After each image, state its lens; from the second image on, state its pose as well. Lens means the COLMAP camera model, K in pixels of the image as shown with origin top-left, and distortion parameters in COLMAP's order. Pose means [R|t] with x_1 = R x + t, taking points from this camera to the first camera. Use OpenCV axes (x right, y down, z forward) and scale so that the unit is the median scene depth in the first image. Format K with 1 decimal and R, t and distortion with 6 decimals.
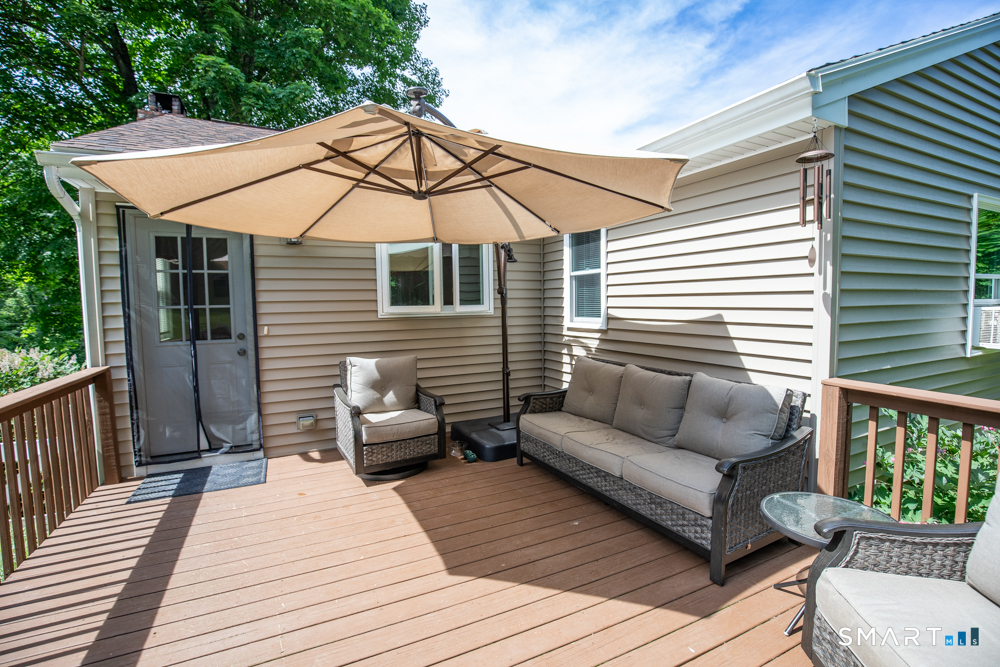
lens RADIAL K [[464.0, 0, 500.0], [0, 464.0, 333.5], [0, 0, 1]] dist [-0.028759, 0.000318]
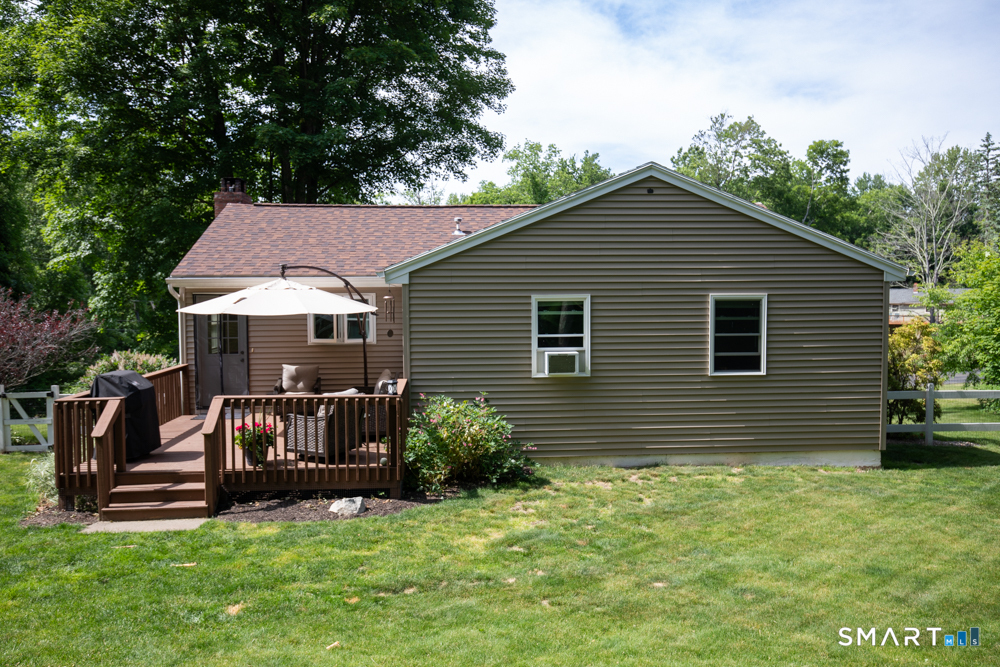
lens RADIAL K [[771.8, 0, 500.0], [0, 771.8, 333.5], [0, 0, 1]] dist [0.000821, 0.000210]
pose [[0.937474, 0.027776, -0.346946, 1.786240], [-0.033120, 0.999406, -0.009482, -0.087849], [0.346477, 0.020380, 0.937837, -1.921413]]
